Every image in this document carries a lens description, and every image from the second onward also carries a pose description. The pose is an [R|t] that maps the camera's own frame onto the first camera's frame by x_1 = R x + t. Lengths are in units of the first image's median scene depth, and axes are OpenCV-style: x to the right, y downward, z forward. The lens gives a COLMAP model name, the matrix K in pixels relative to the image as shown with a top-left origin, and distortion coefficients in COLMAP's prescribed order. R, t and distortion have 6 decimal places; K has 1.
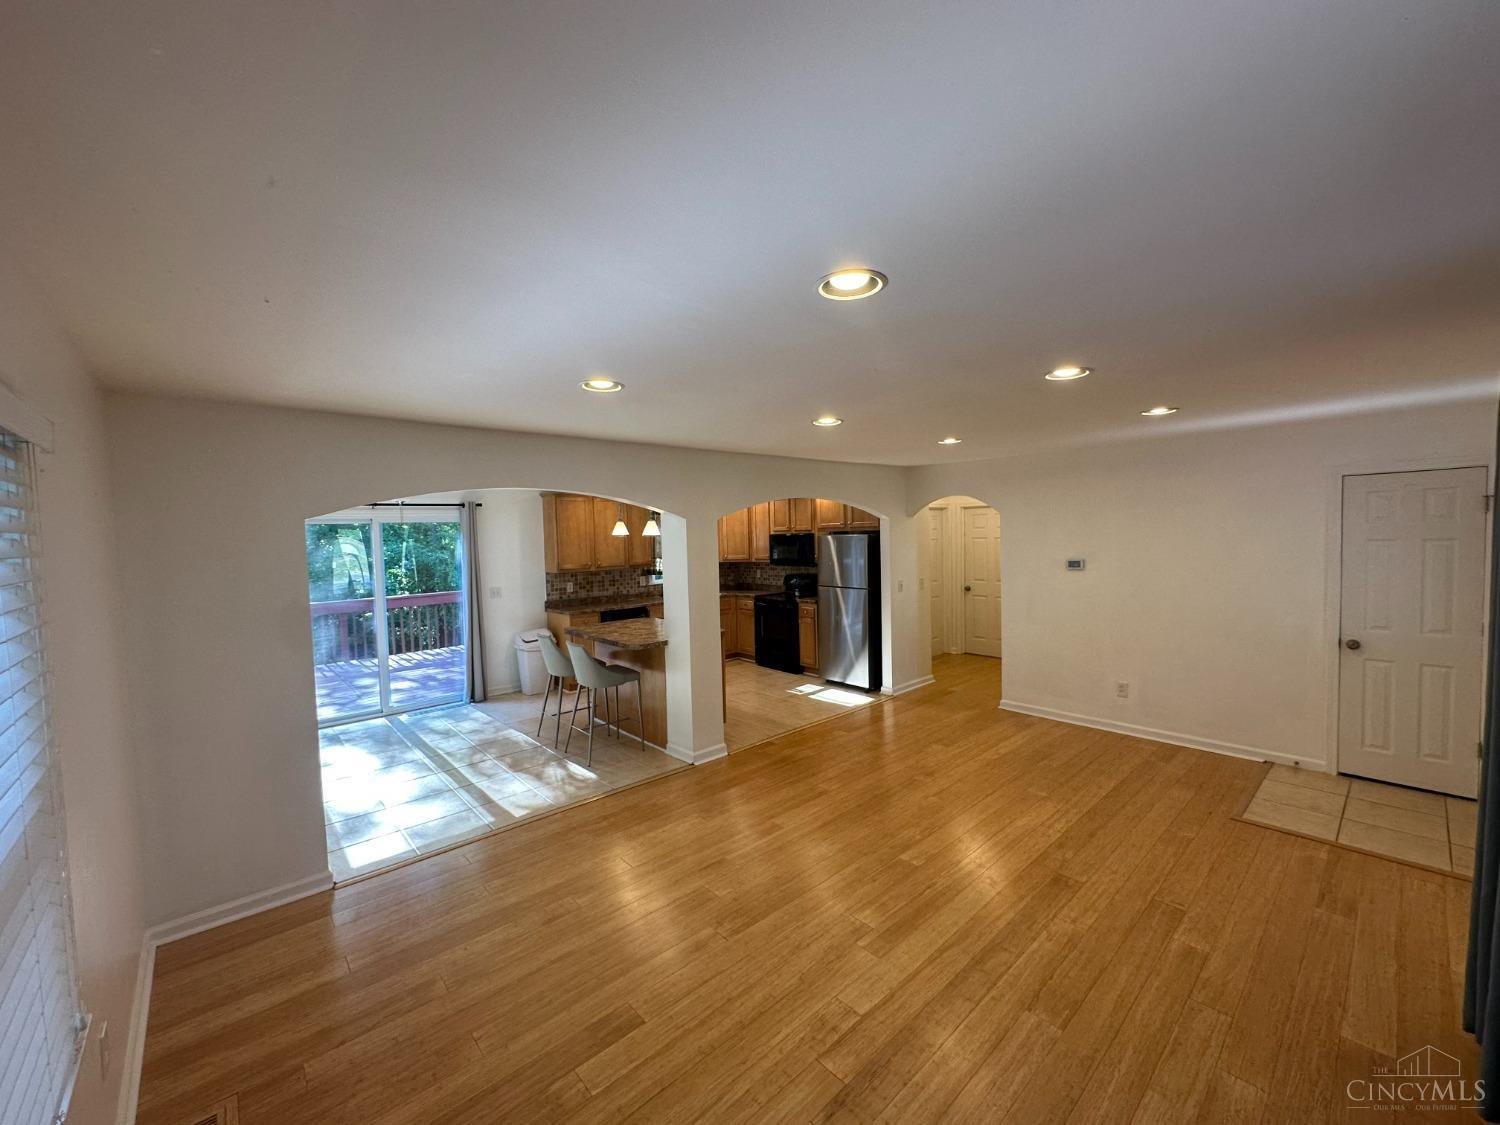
lens RADIAL K [[600.8, 0, 750.0], [0, 600.8, 562.5], [0, 0, 1]] dist [0.000610, -0.000163]
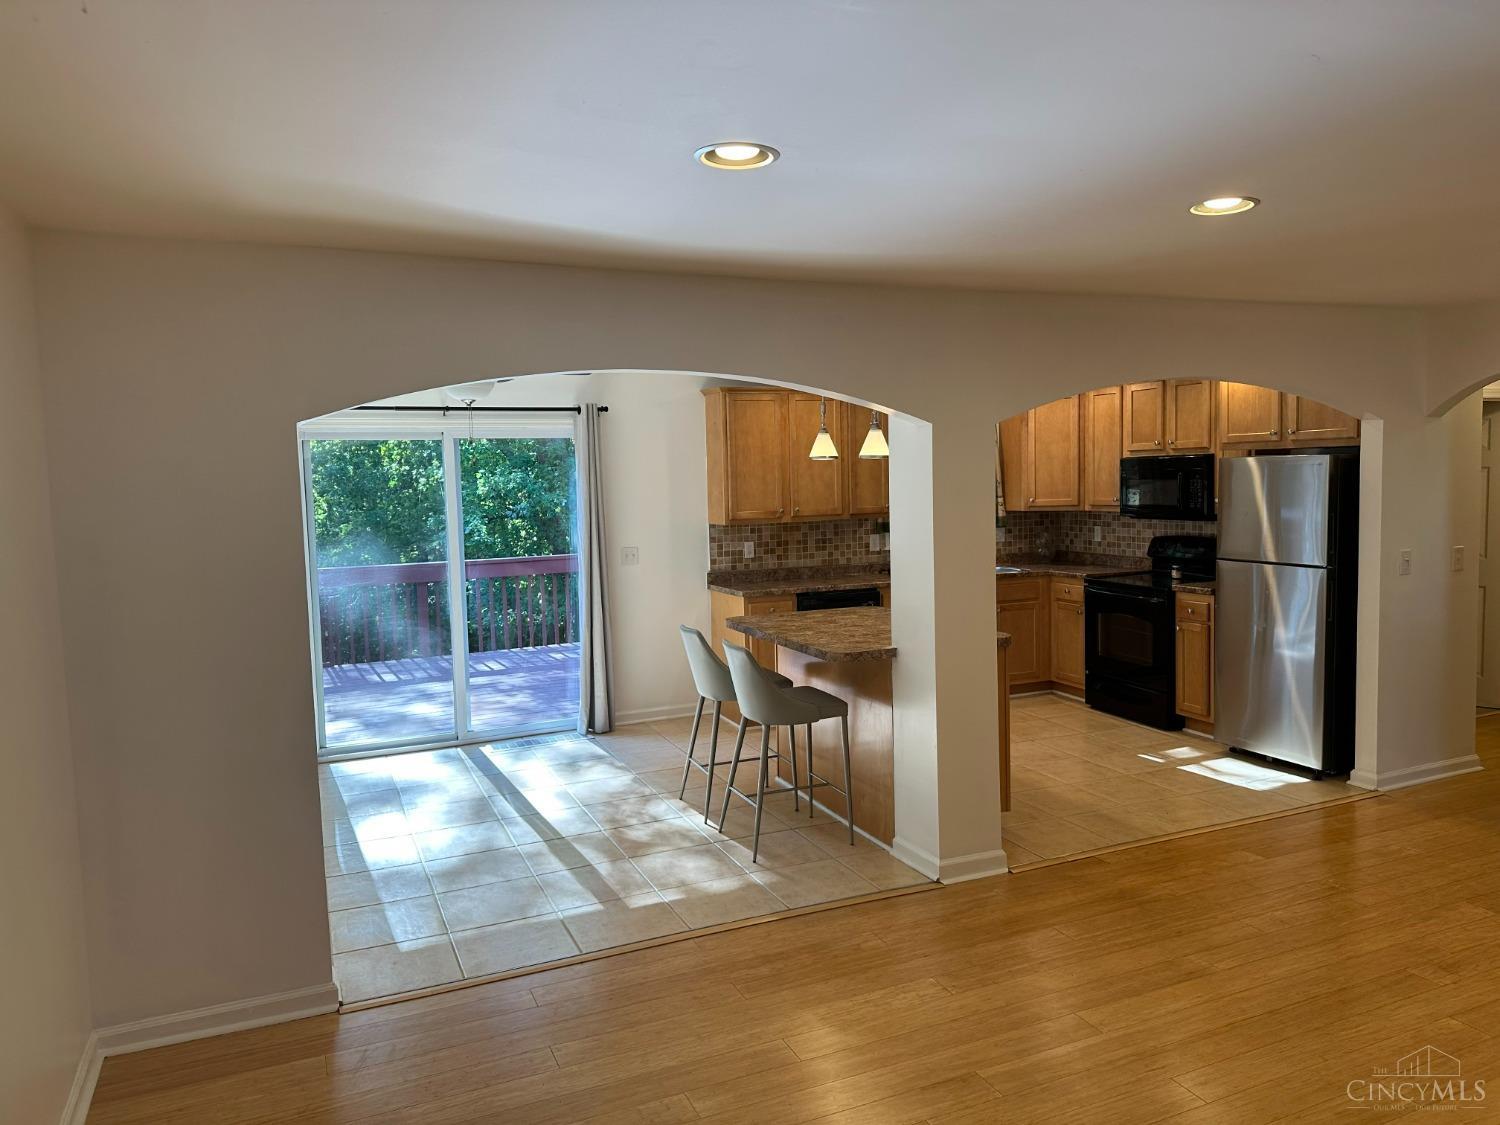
lens RADIAL K [[1051.0, 0, 750.0], [0, 1051.0, 562.5], [0, 0, 1]] dist [0.066009, -0.079981]
pose [[0.948608, 0.027912, -0.315221, 0.025053], [-0.013392, 0.998751, 0.048136, 0.004765], [0.316171, -0.041441, 0.947797, 0.042306]]
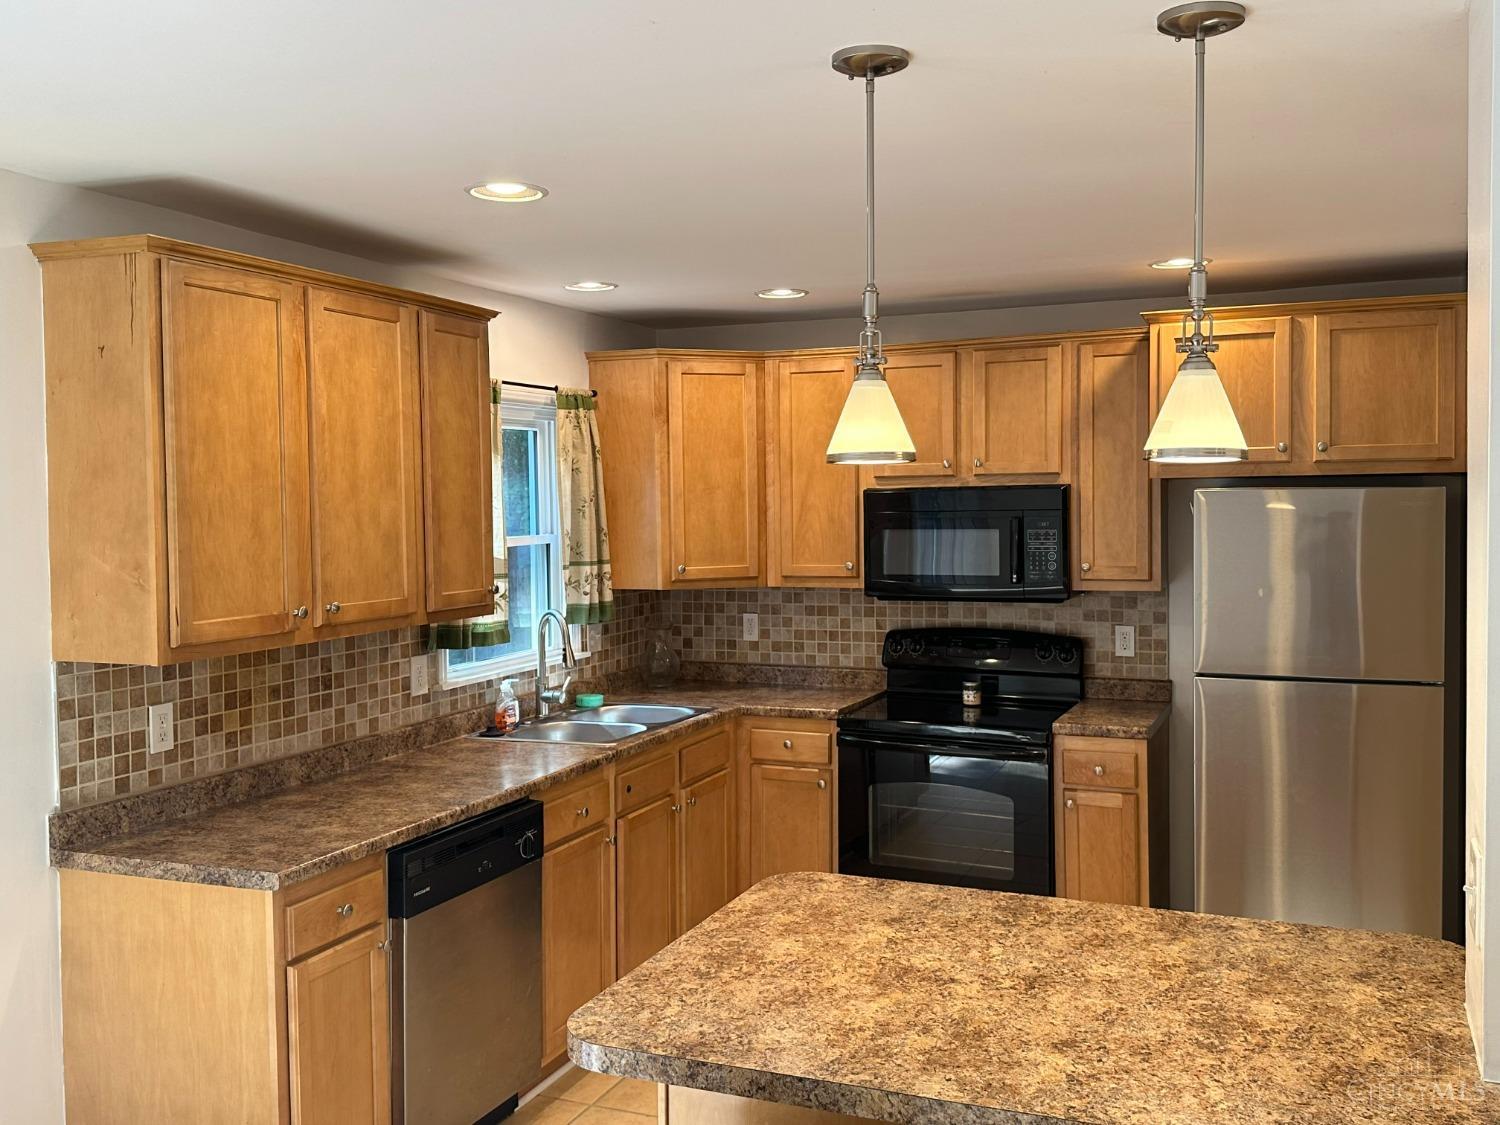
lens RADIAL K [[1368.4, 0, 775.8], [0, 1368.4, 557.0], [0, 0, 1]] dist [0.141634, -0.323234]
pose [[0.899411, -0.003051, 0.437093, -0.361119], [0.009010, 0.999893, -0.011561, -0.009955], [-0.437011, 0.014336, 0.899342, 0.563353]]
